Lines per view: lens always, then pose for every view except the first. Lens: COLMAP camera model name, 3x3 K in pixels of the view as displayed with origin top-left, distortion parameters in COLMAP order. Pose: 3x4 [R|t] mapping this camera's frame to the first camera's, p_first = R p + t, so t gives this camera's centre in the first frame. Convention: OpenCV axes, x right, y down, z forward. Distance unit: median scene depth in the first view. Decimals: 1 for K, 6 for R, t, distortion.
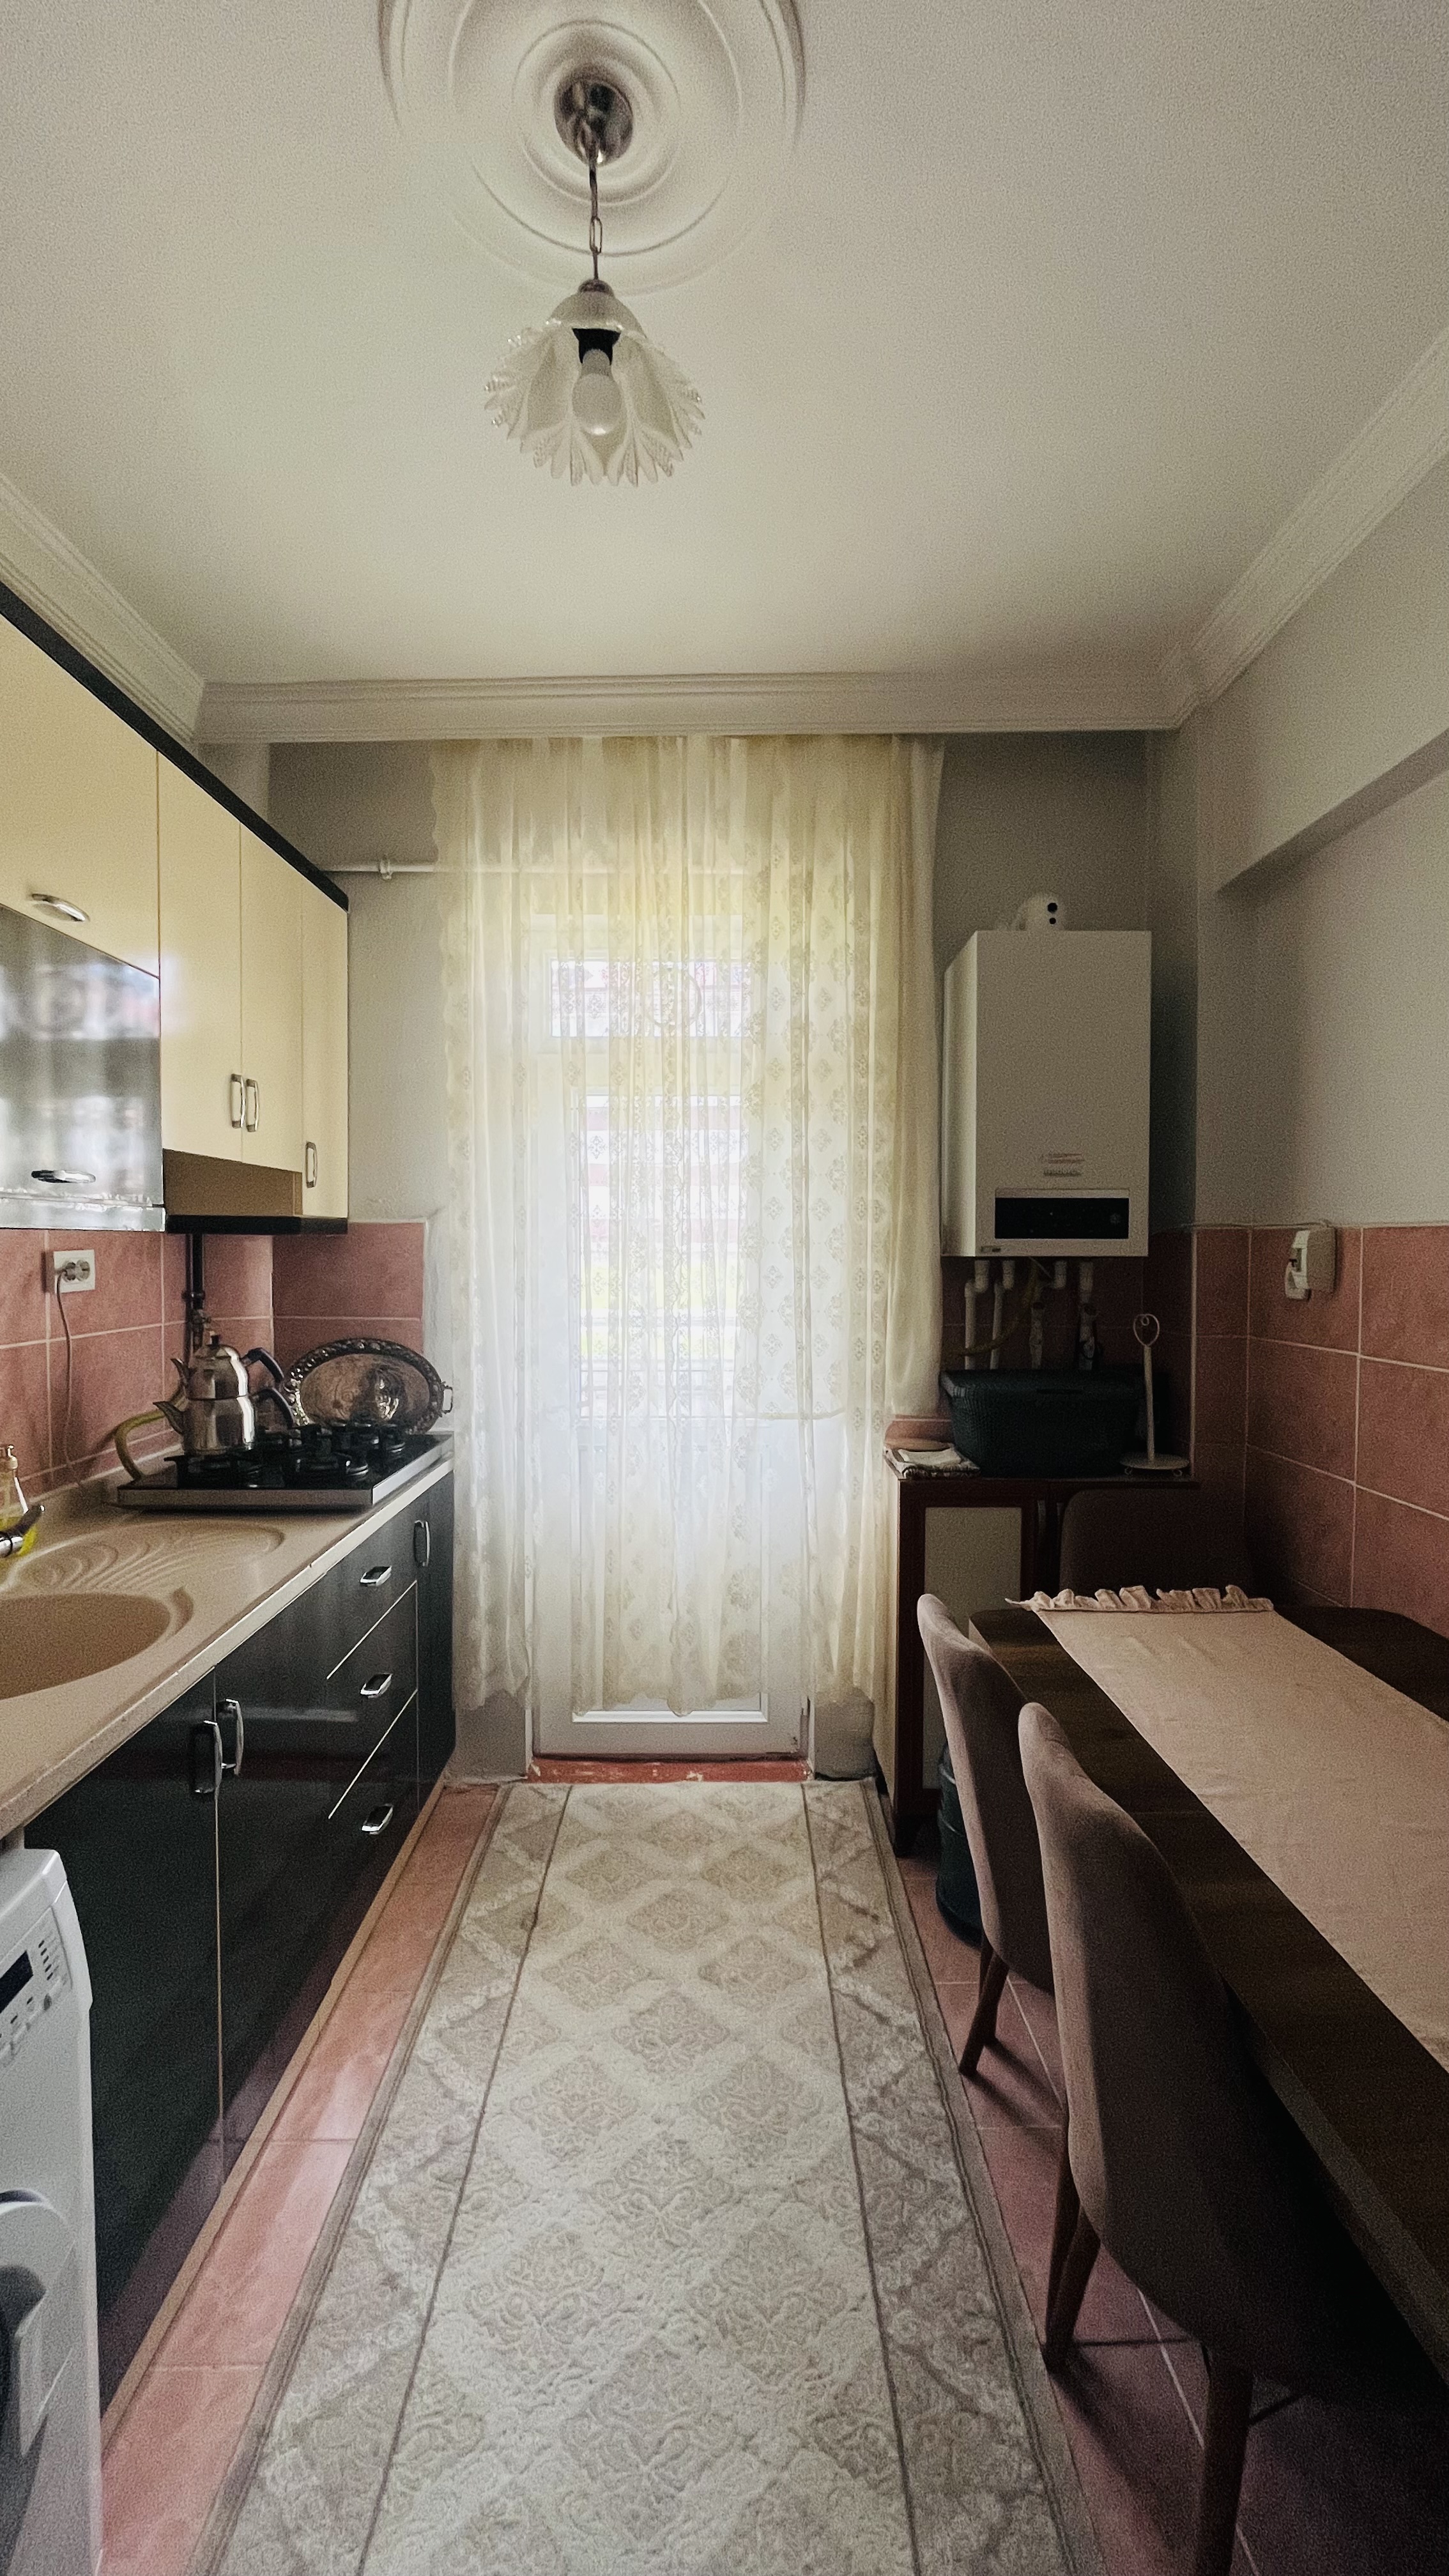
lens RADIAL K [[1034.9, 0, 725.6], [0, 1034.9, 1283.4], [0, 0, 1]] dist [-0.003689, 0.000213]
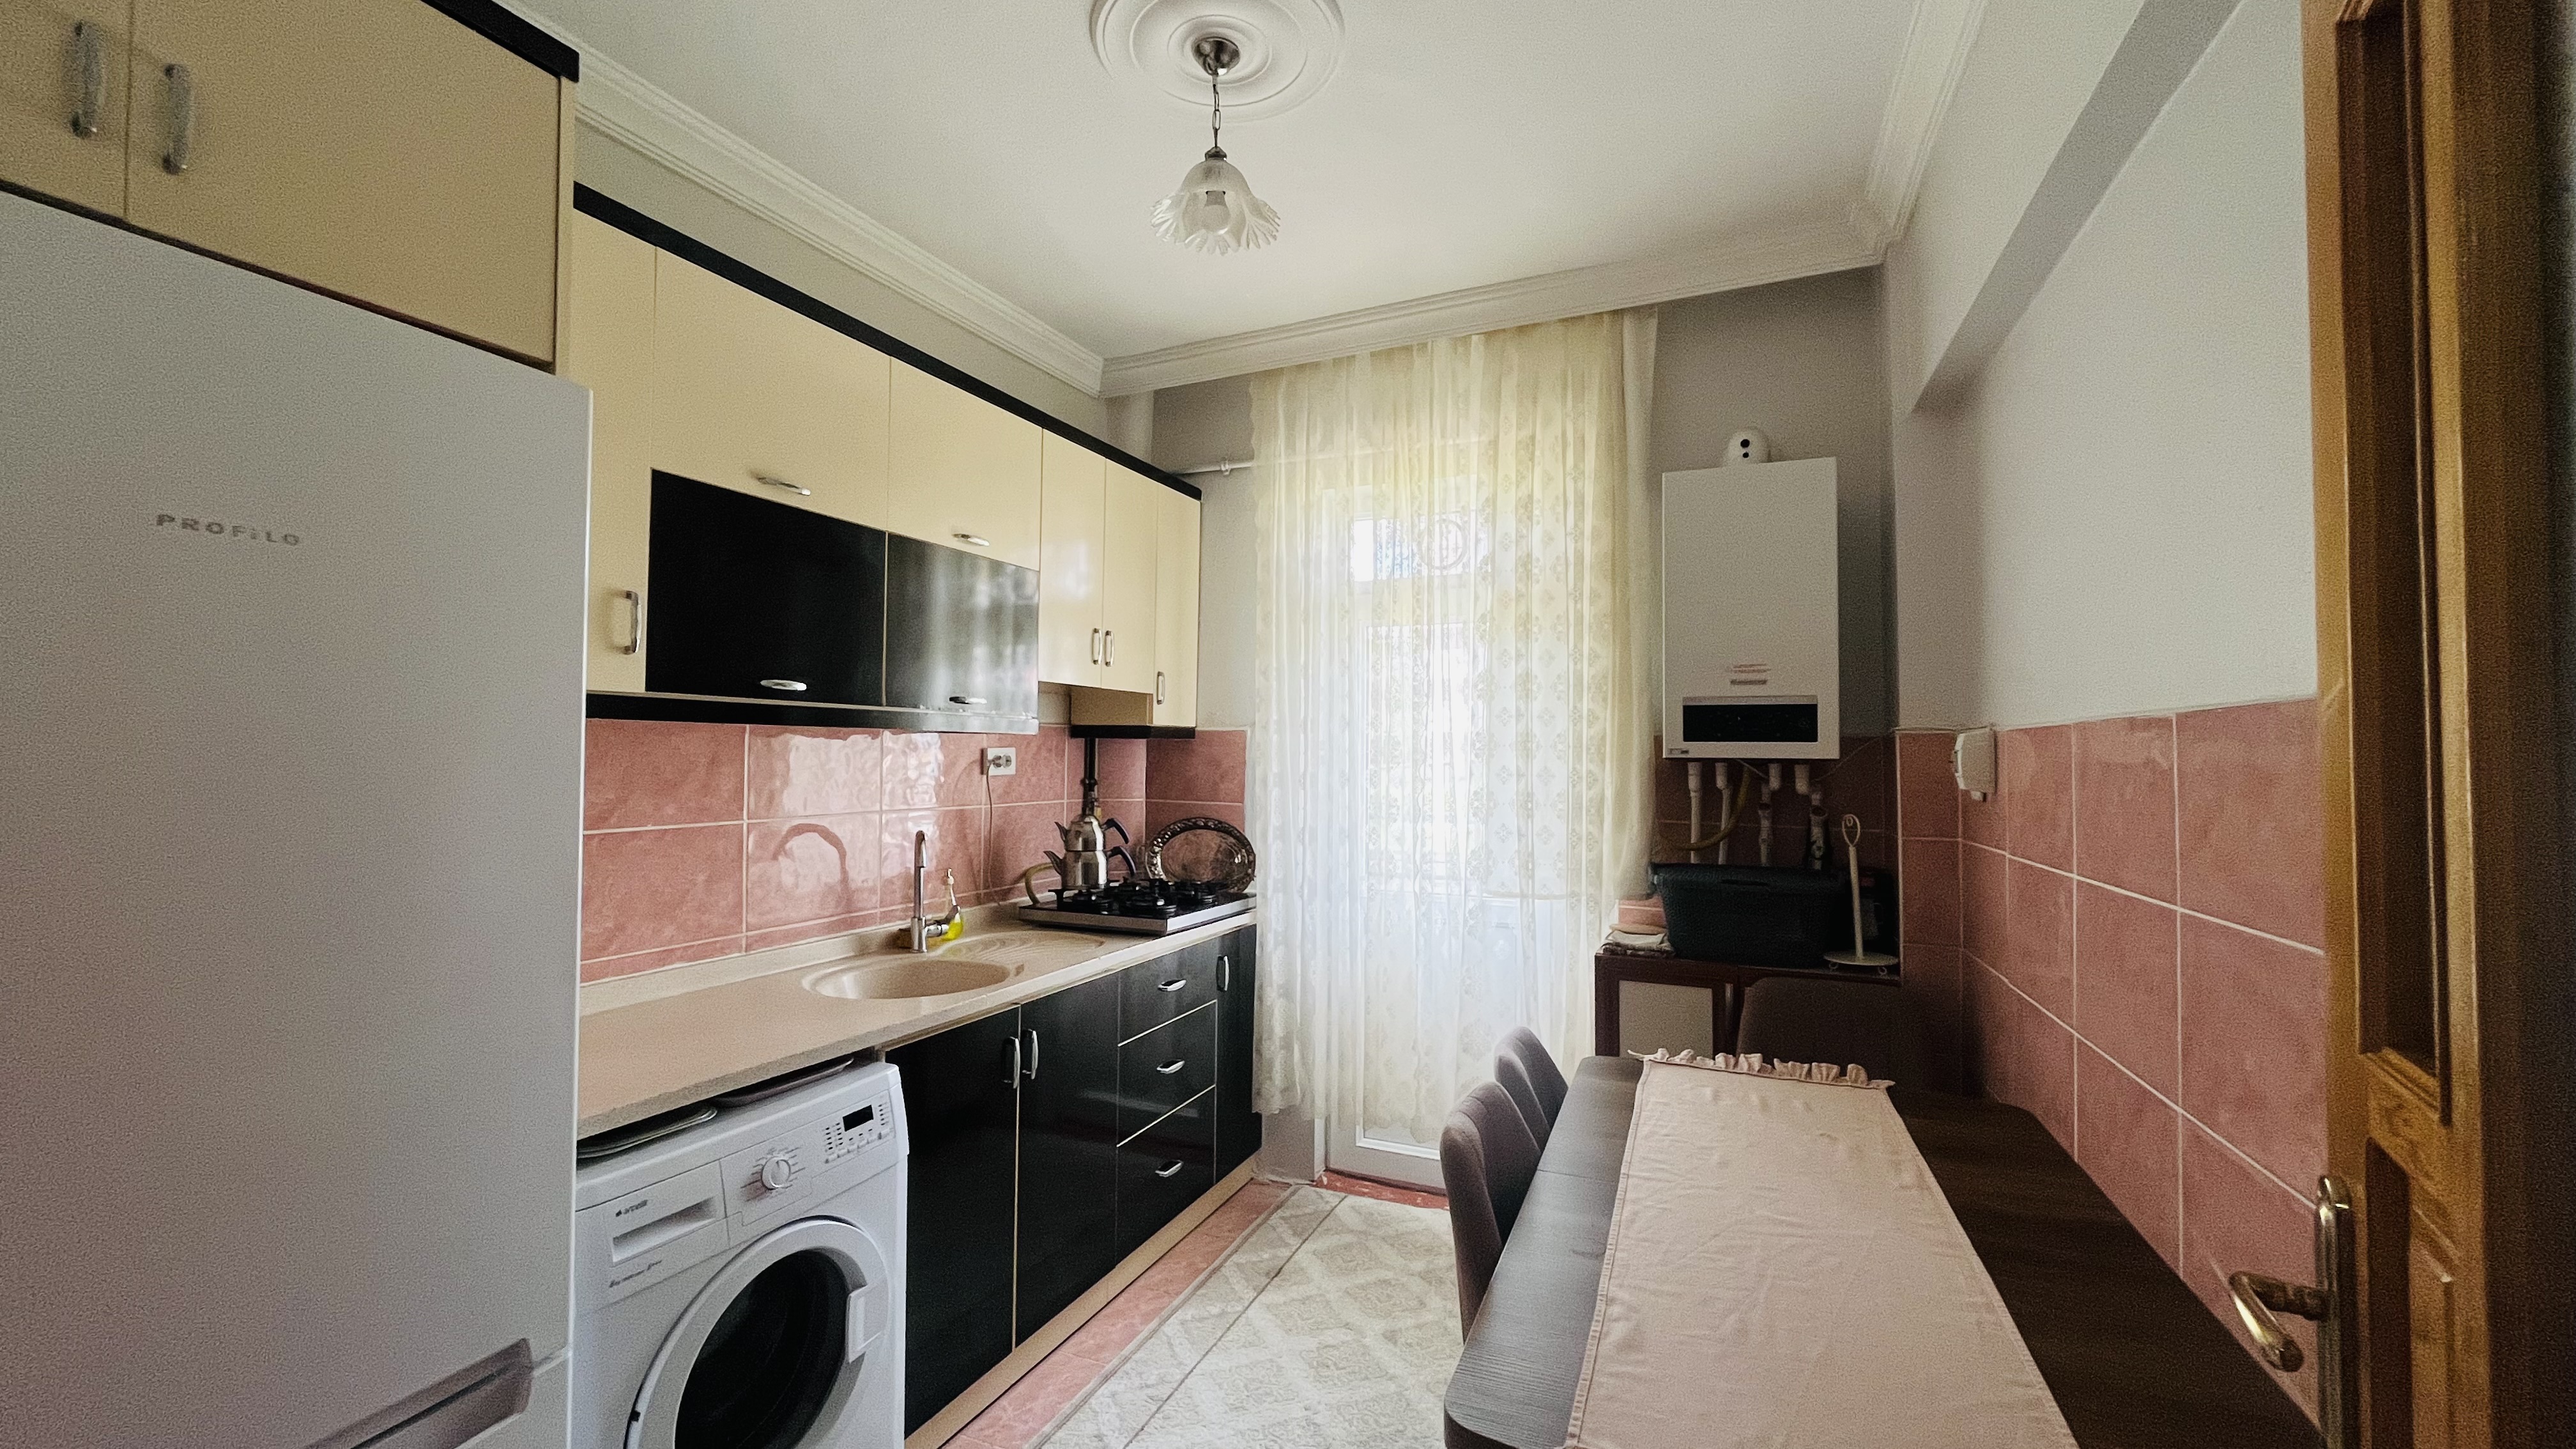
lens RADIAL K [[1034.9, 0, 1282.9], [0, 1034.9, 723.8], [0, 0, 1]] dist [-0.003689, 0.000213]
pose [[0.914369, -0.005855, -0.404840, 0.311205], [-0.022524, 0.997611, -0.065300, 0.019620], [0.404255, 0.068826, 0.912053, -0.190441]]
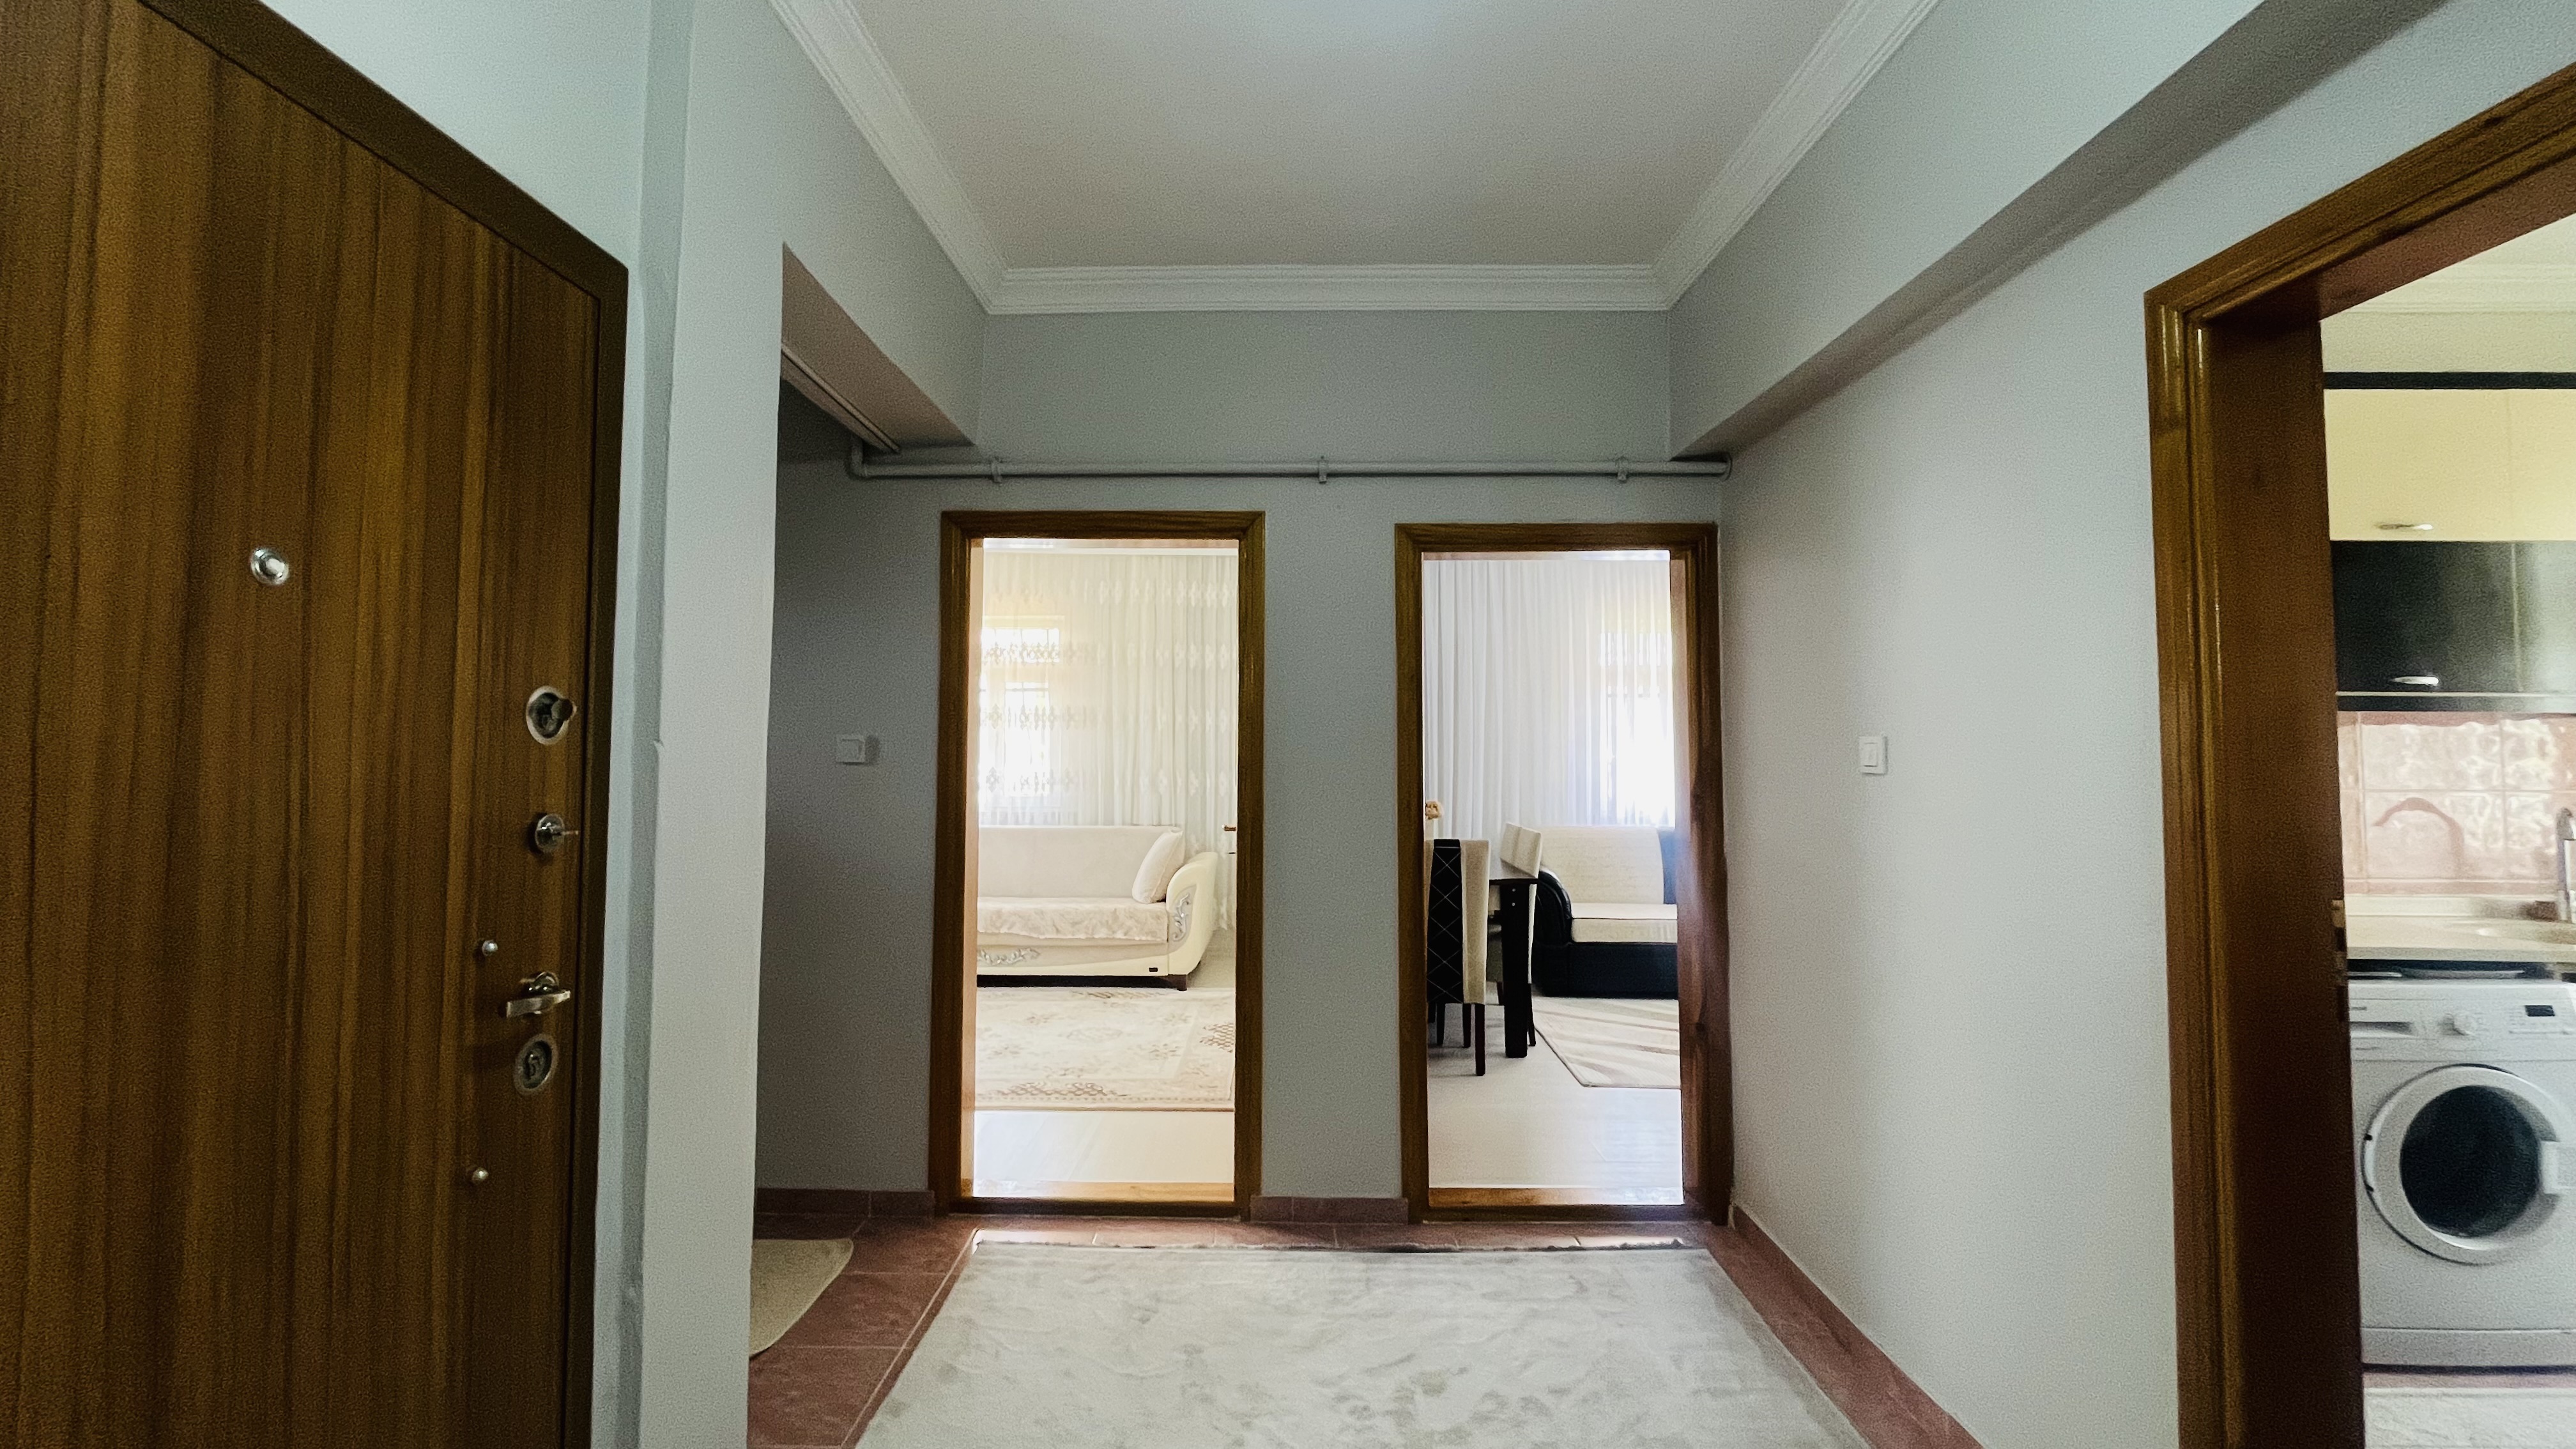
lens RADIAL K [[1035.8, 0, 1279.3], [0, 1035.8, 724.3], [0, 0, 1]] dist [-0.001854, -0.000218]
pose [[-0.016839, -0.033153, -0.999308, 0.708793], [-0.045388, 0.998445, -0.032359, 0.078445], [0.998827, 0.044812, -0.018317, -0.770221]]
